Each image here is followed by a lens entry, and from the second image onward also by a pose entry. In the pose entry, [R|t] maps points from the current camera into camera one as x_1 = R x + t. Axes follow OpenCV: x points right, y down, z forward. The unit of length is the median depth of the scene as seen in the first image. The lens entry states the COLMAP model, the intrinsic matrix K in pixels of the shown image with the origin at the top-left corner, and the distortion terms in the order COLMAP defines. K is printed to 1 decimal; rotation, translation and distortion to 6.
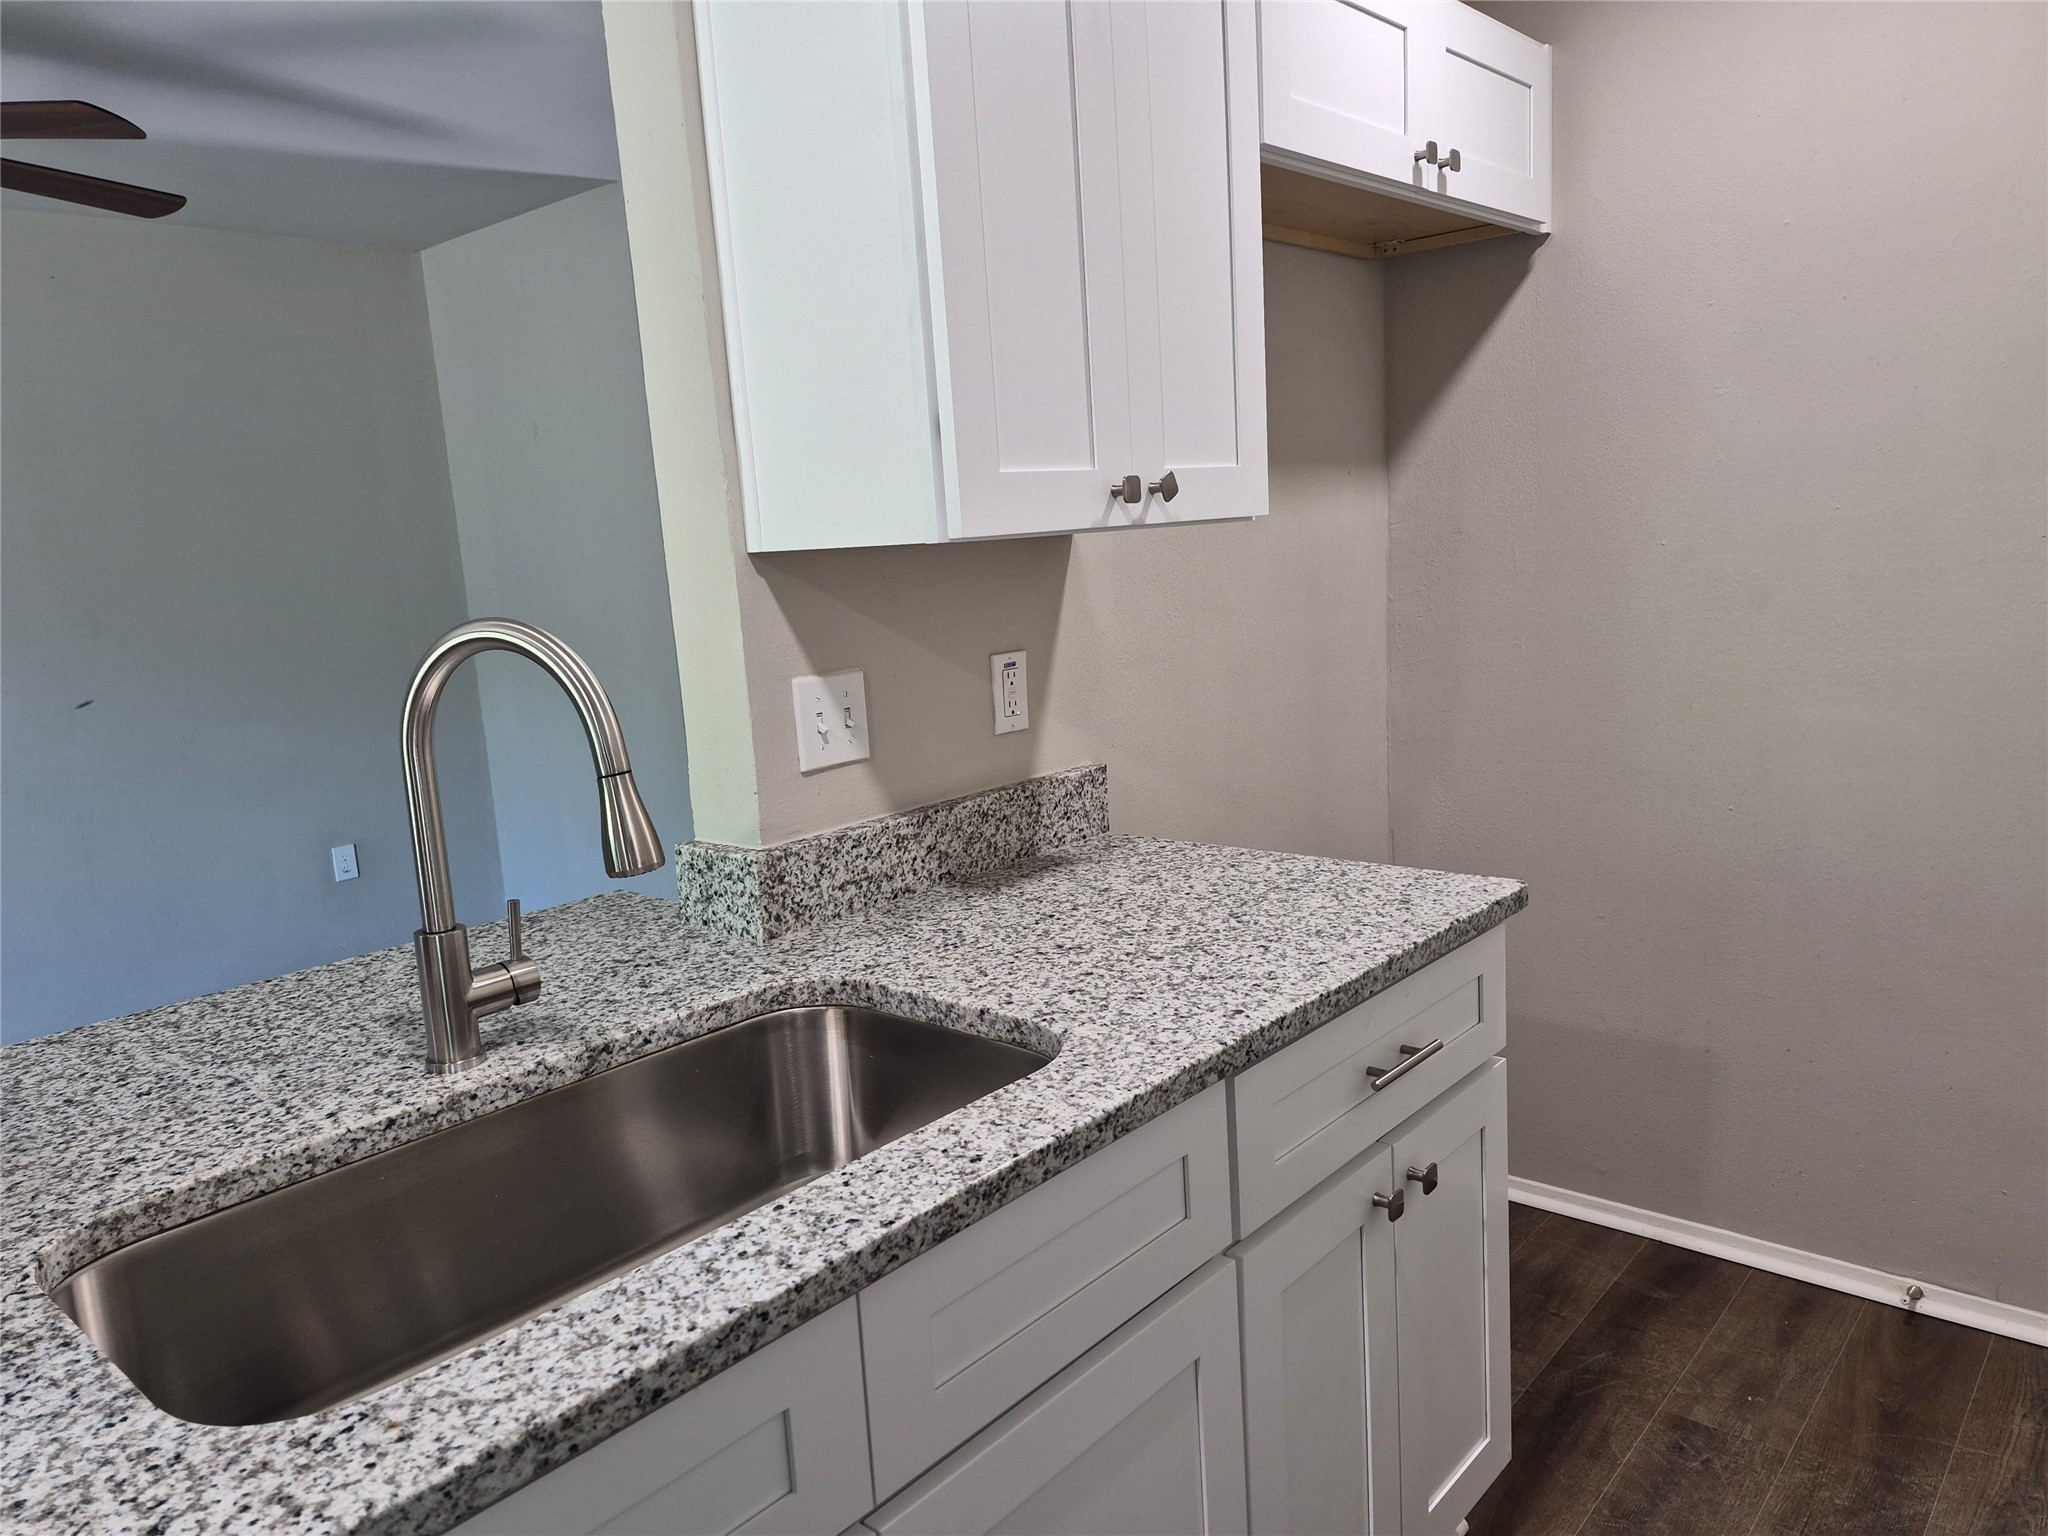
lens RADIAL K [[1406.5, 0, 1022.7], [0, 1406.5, 766.2], [0, 0, 1]] dist [0.032405, -0.016501]
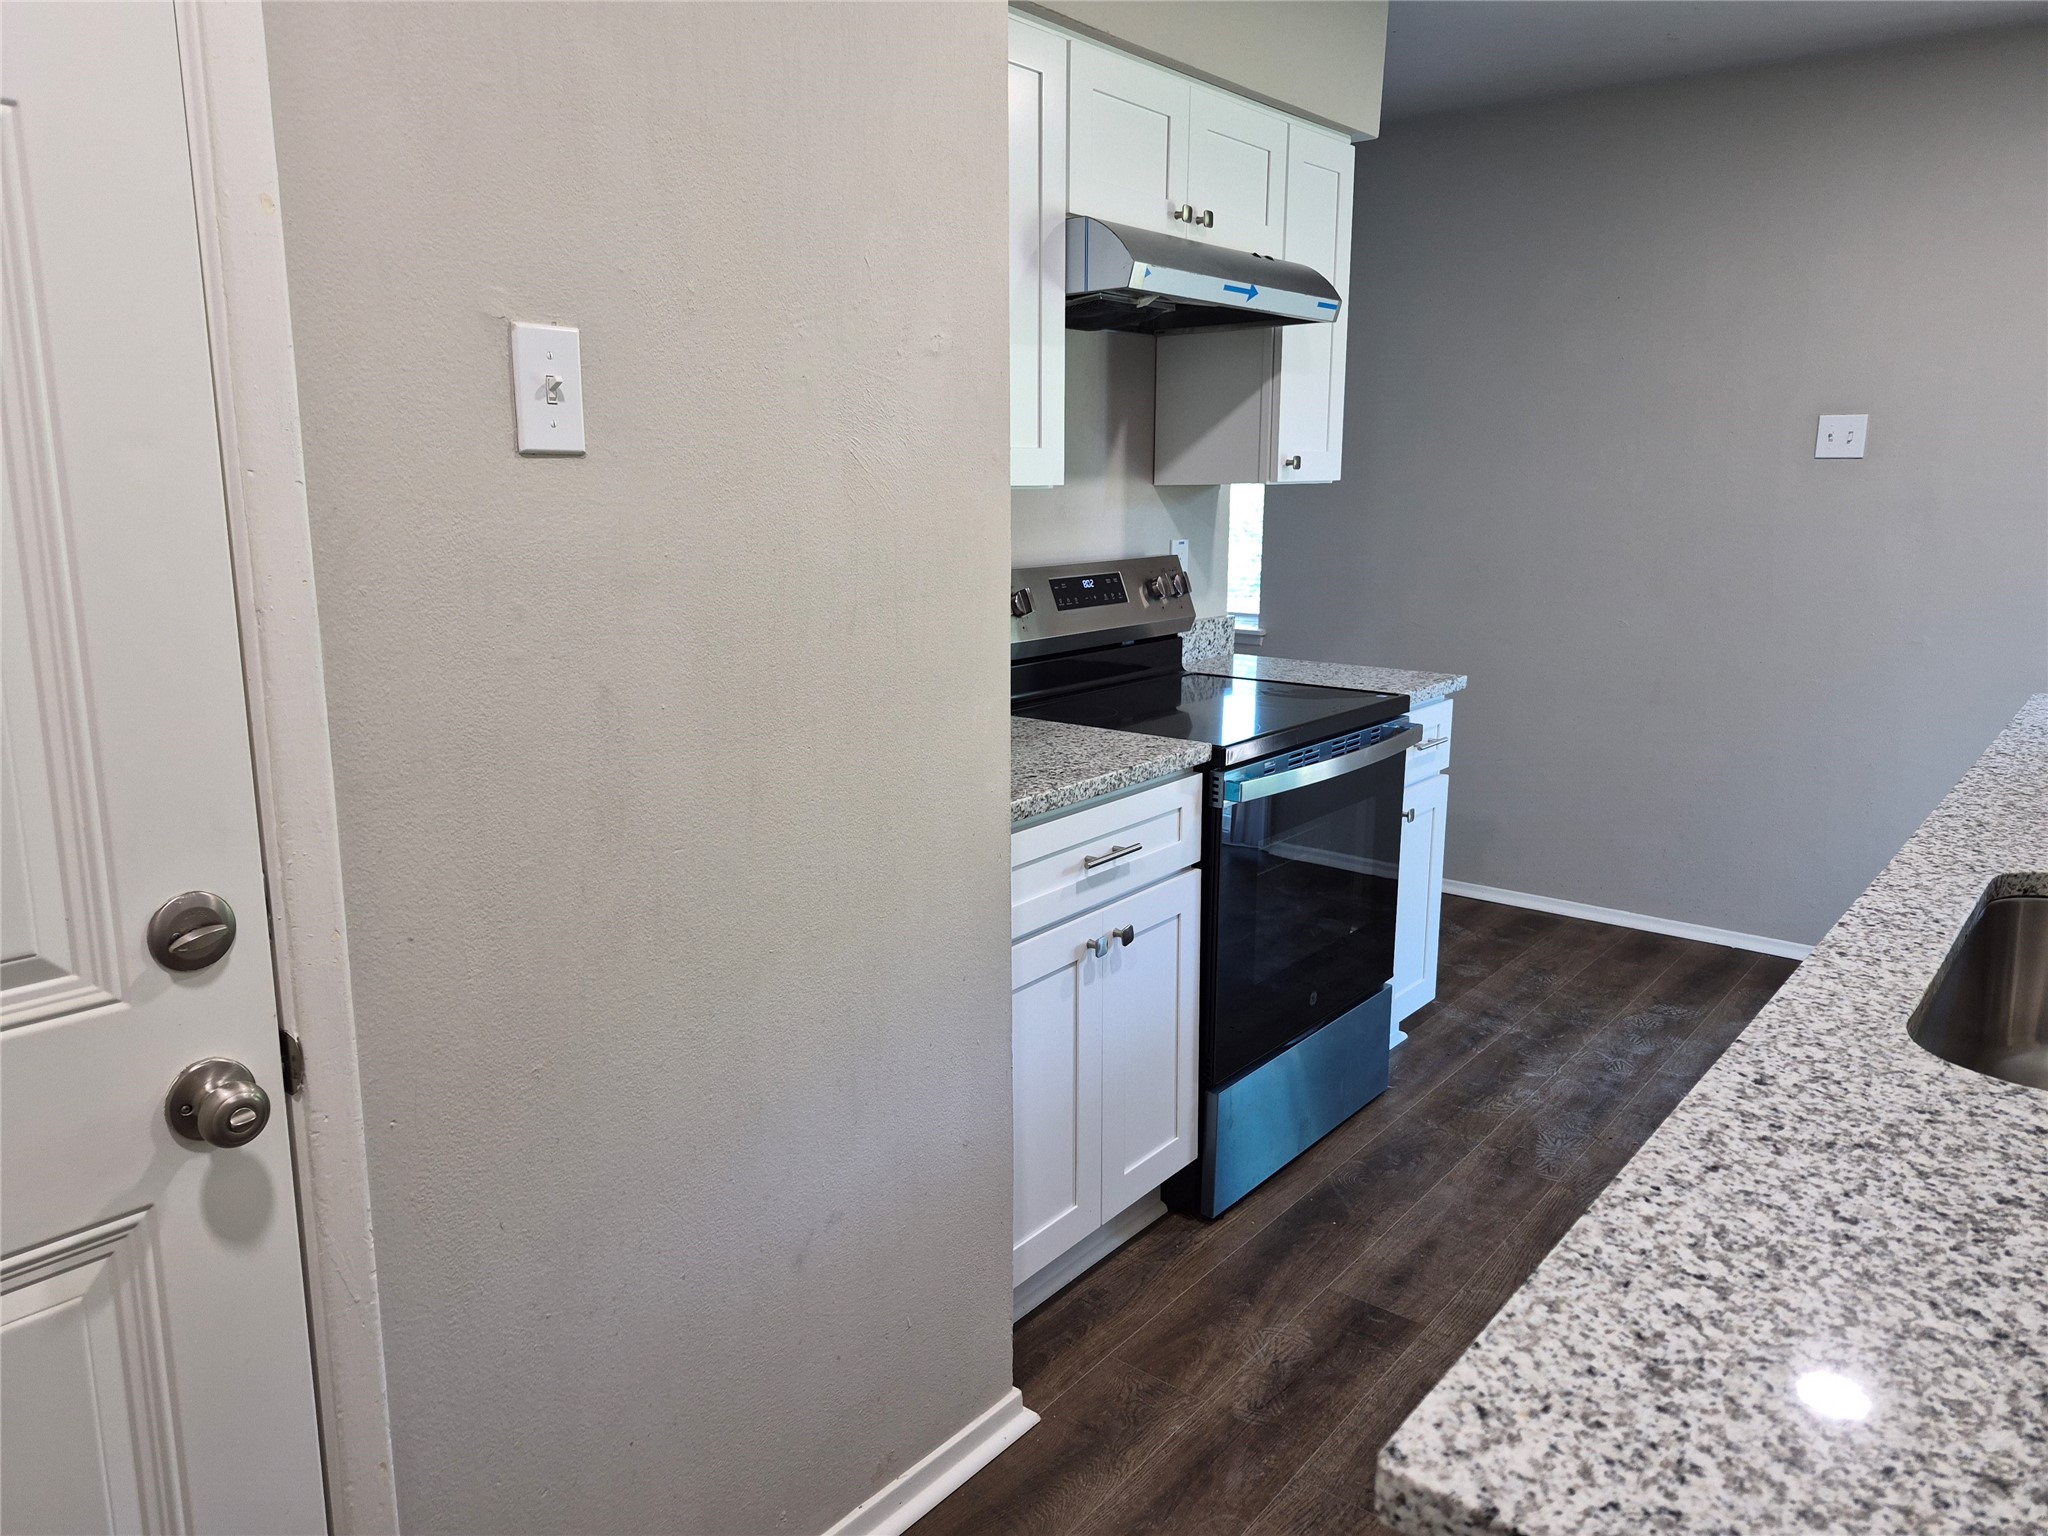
lens RADIAL K [[1406.5, 0, 1022.8], [0, 1406.5, 761.8], [0, 0, 1]] dist [0.032405, -0.016501]
pose [[-0.997063, 0.072517, -0.024642, 0.526656], [0.058553, 0.929135, 0.365076, -0.291539], [0.049370, 0.362561, -0.930652, 1.504464]]
